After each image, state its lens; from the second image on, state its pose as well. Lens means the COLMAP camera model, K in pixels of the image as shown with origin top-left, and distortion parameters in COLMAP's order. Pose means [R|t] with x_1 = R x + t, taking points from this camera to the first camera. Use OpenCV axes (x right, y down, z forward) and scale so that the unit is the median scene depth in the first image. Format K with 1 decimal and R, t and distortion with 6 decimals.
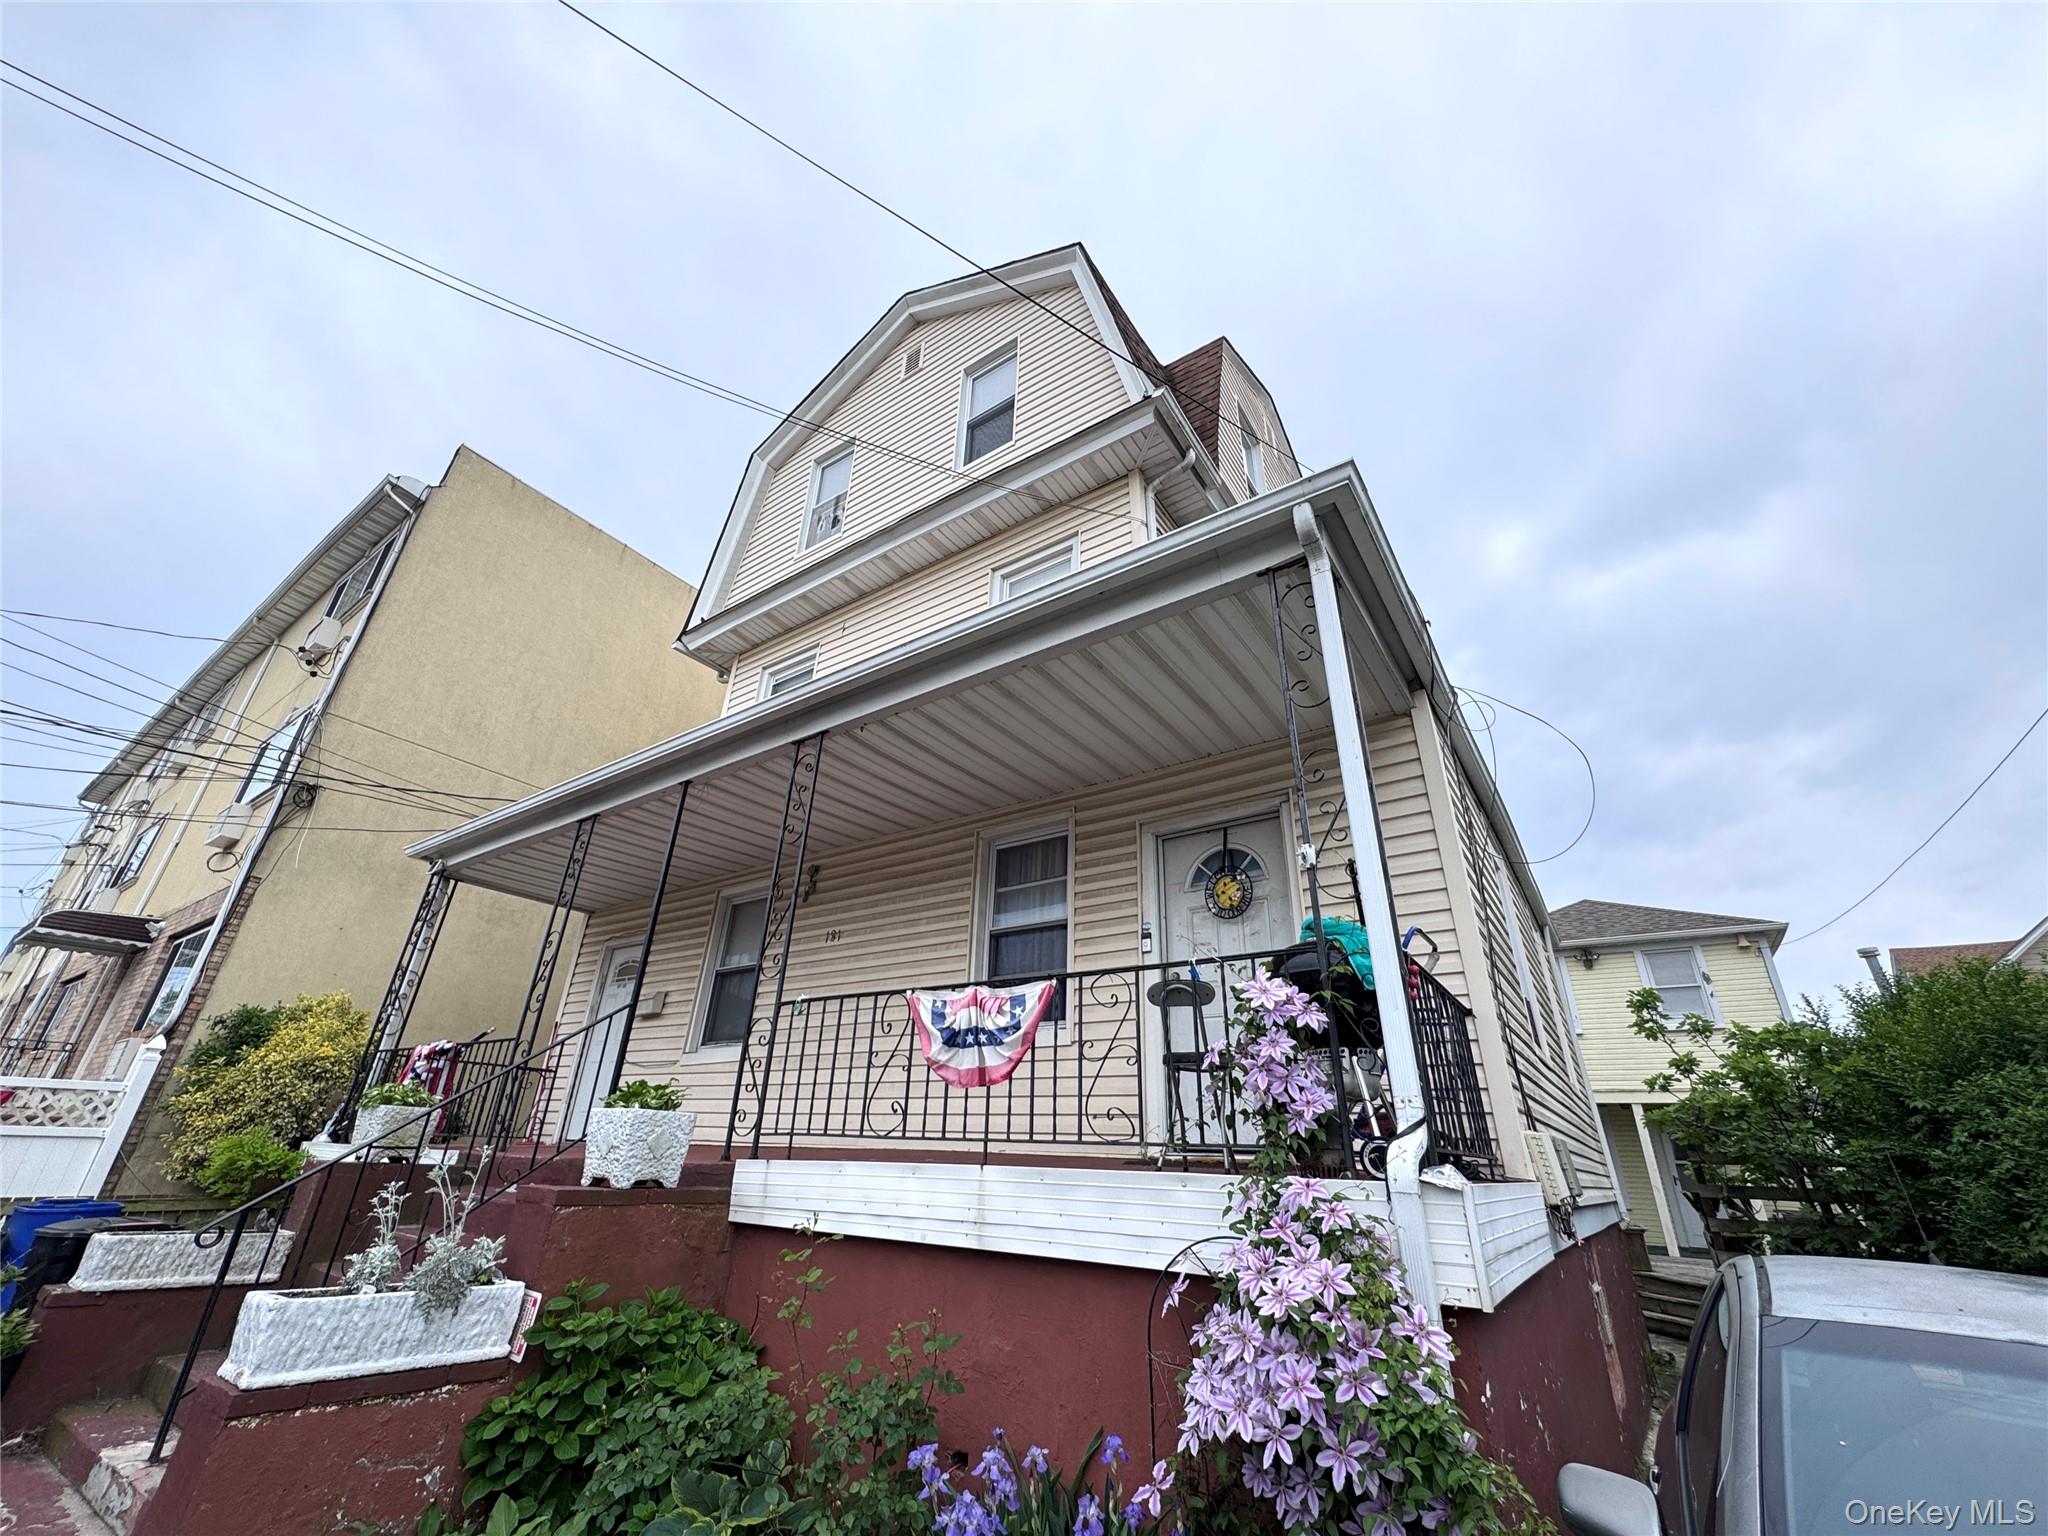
lens RADIAL K [[815.1, 0, 1023.2], [0, 815.1, 767.7], [0, 0, 1]] dist [-0.003895, 0.000471]
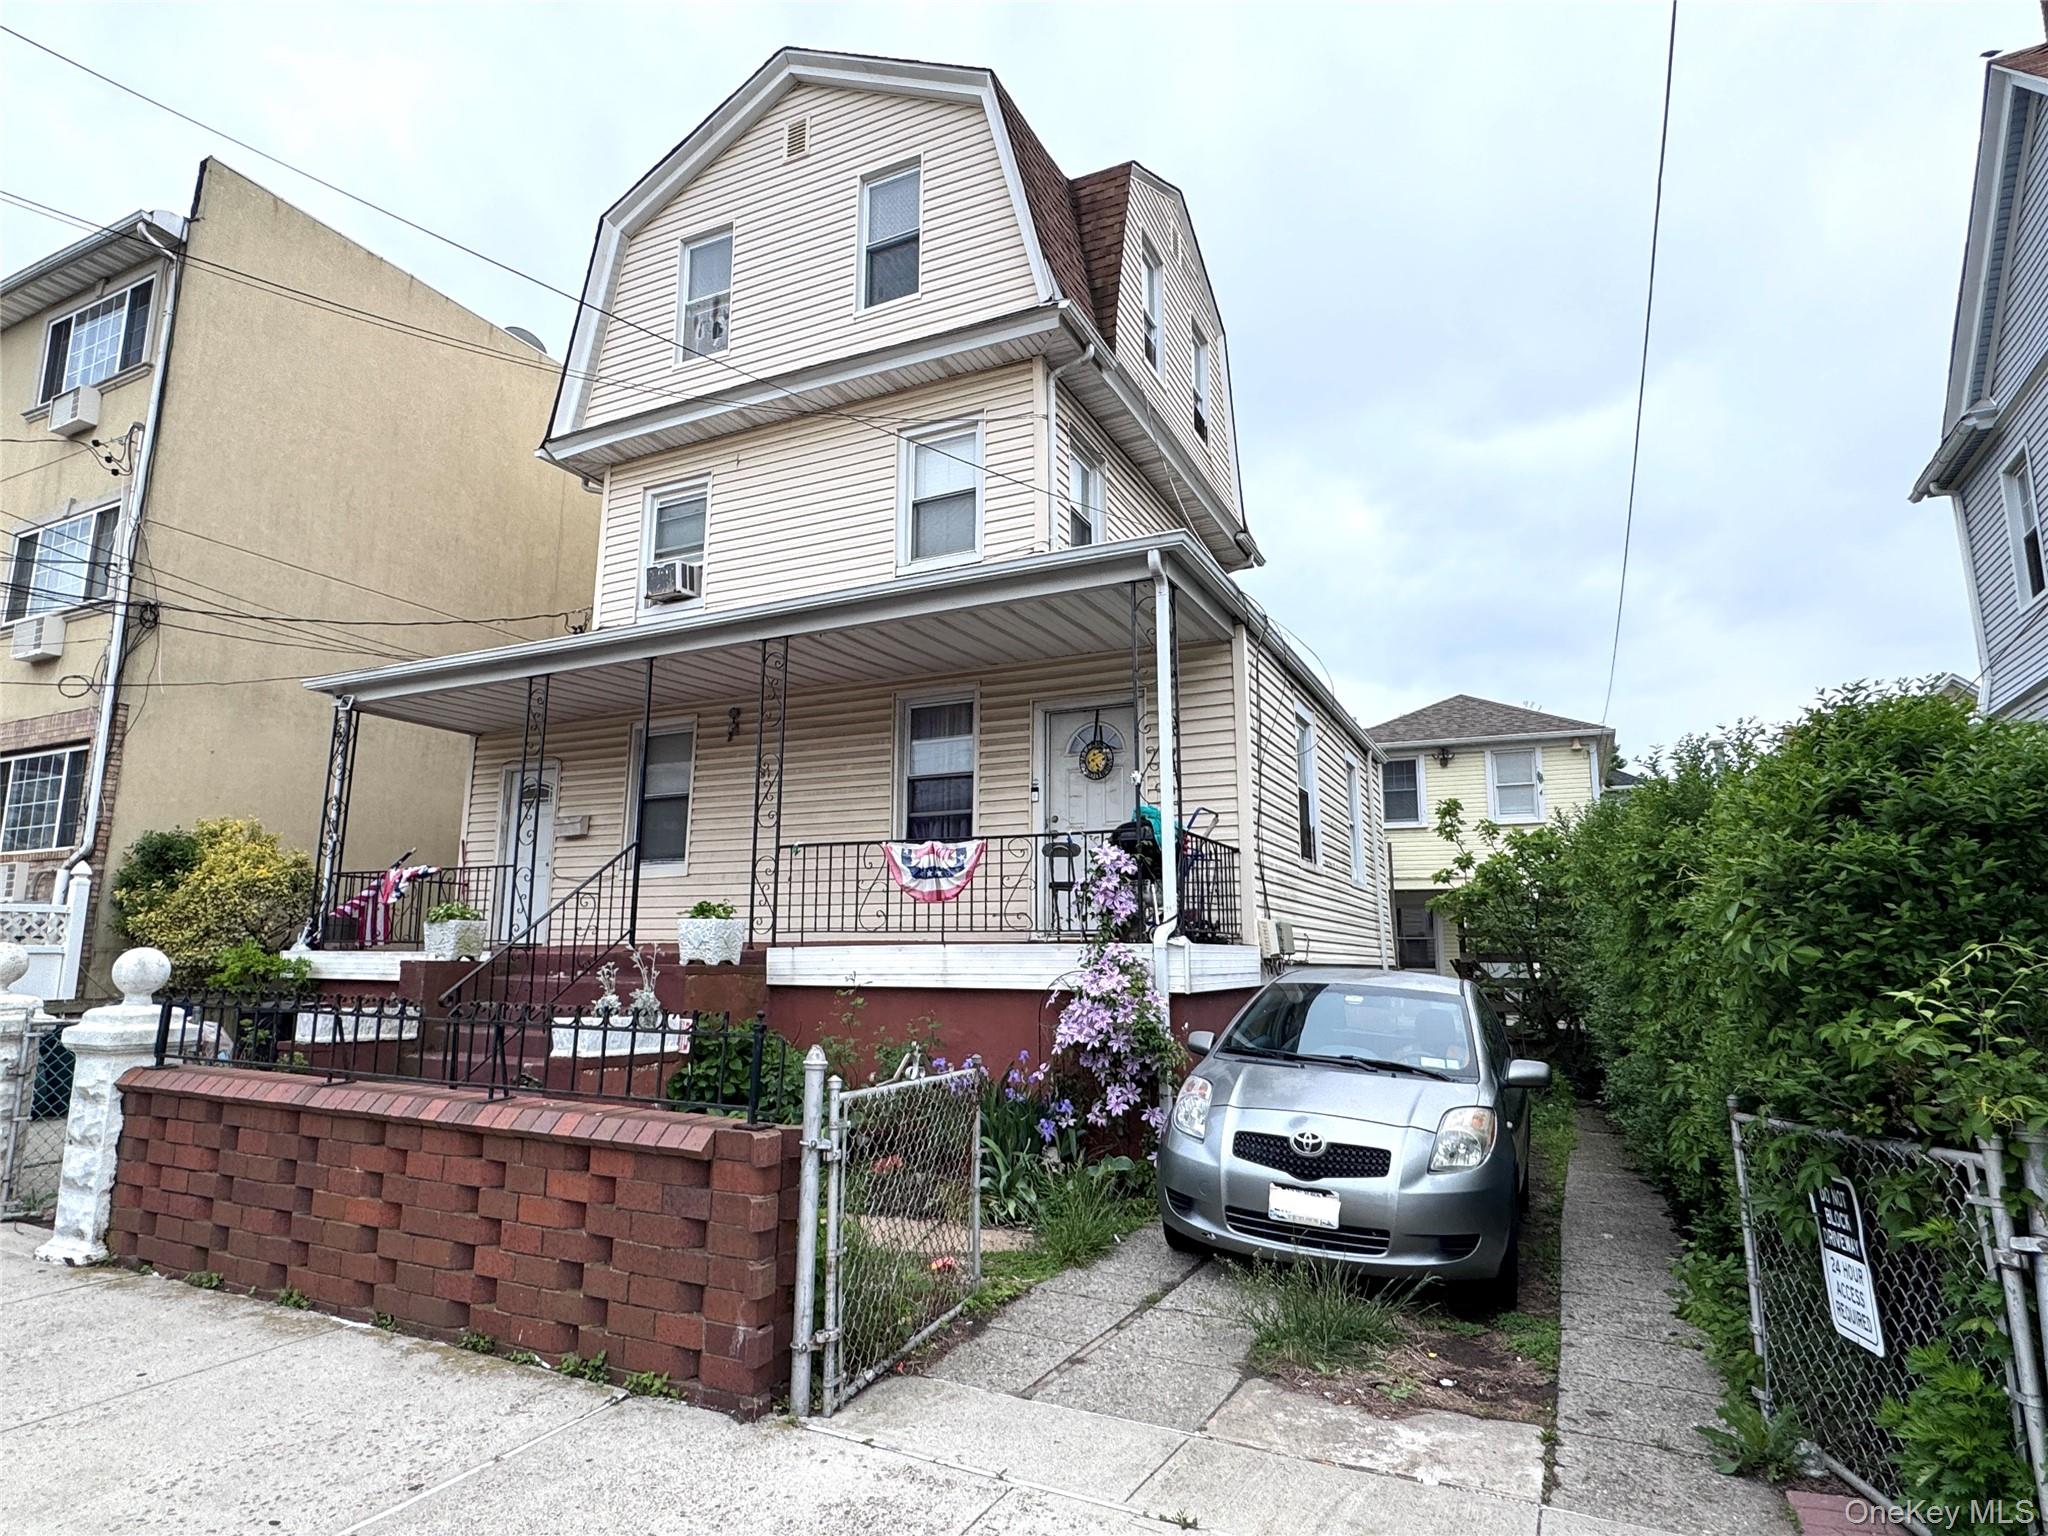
lens RADIAL K [[1118.3, 0, 1010.1], [0, 1118.3, 764.7], [0, 0, 1]] dist [0.002768, 0.000047]
pose [[0.988445, -0.002709, 0.151554, -0.164512], [-0.039159, 0.961336, 0.272579, -0.325134], [-0.146433, -0.275364, 0.950122, -0.715830]]
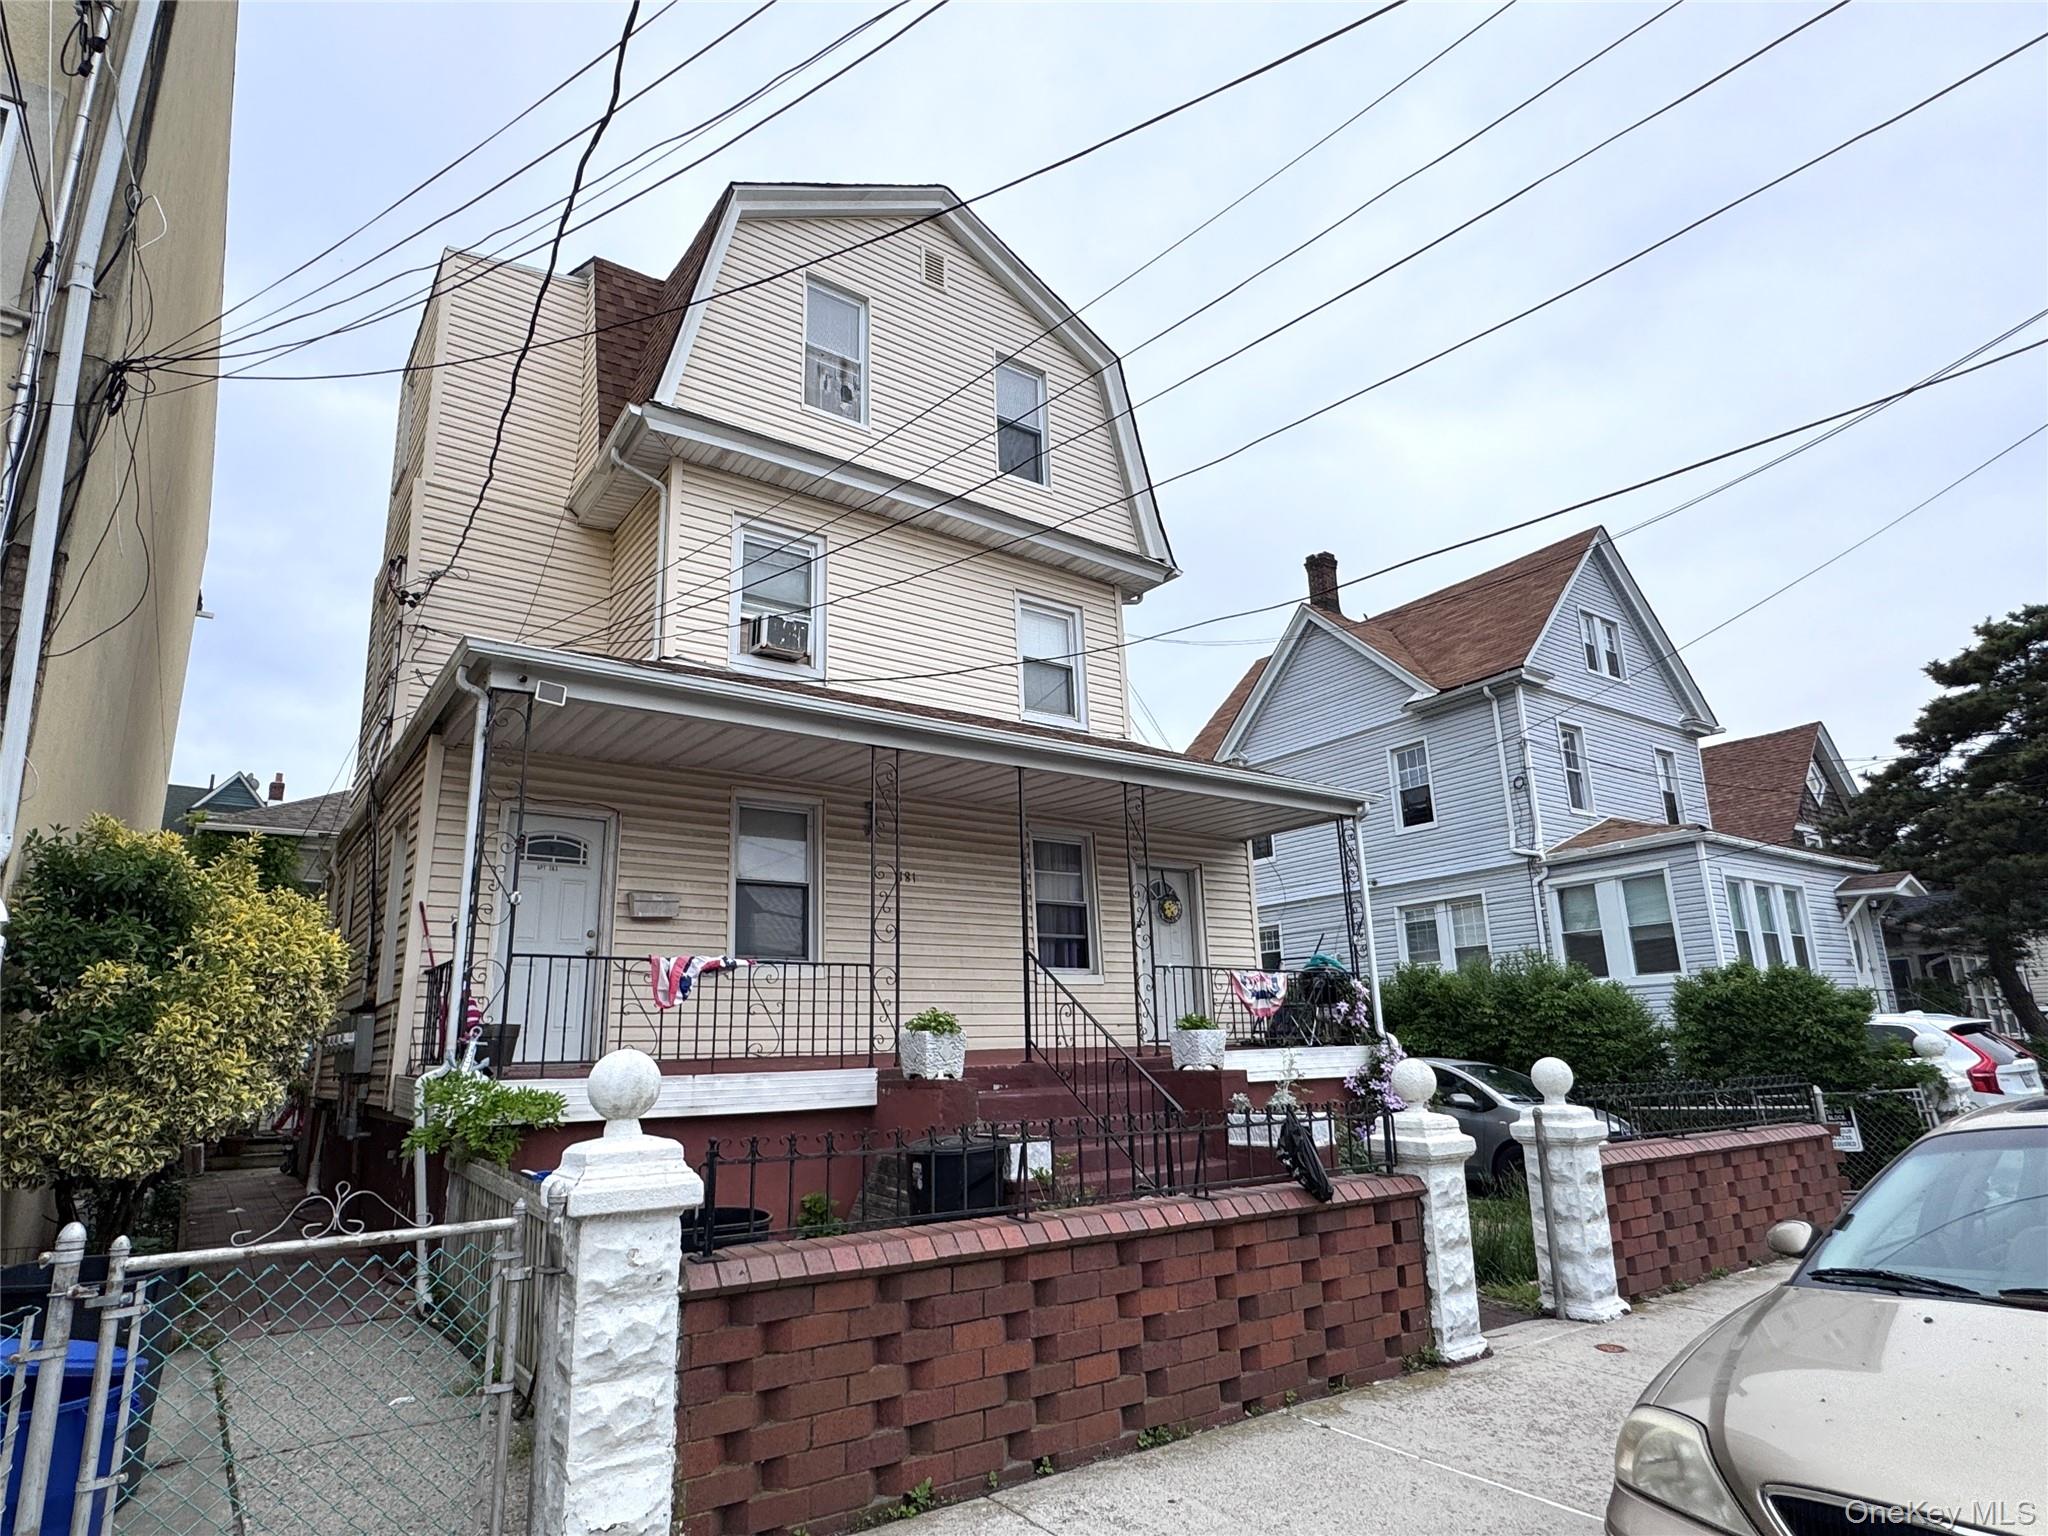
lens RADIAL K [[1118.3, 0, 1018.2], [0, 1118.3, 776.1], [0, 0, 1]] dist [0.002768, 0.000047]
pose [[0.330407, 0.186859, 0.925157, -2.129786], [-0.376057, 0.925105, -0.052545, 0.130967], [-0.865686, -0.330550, 0.375931, 0.430083]]
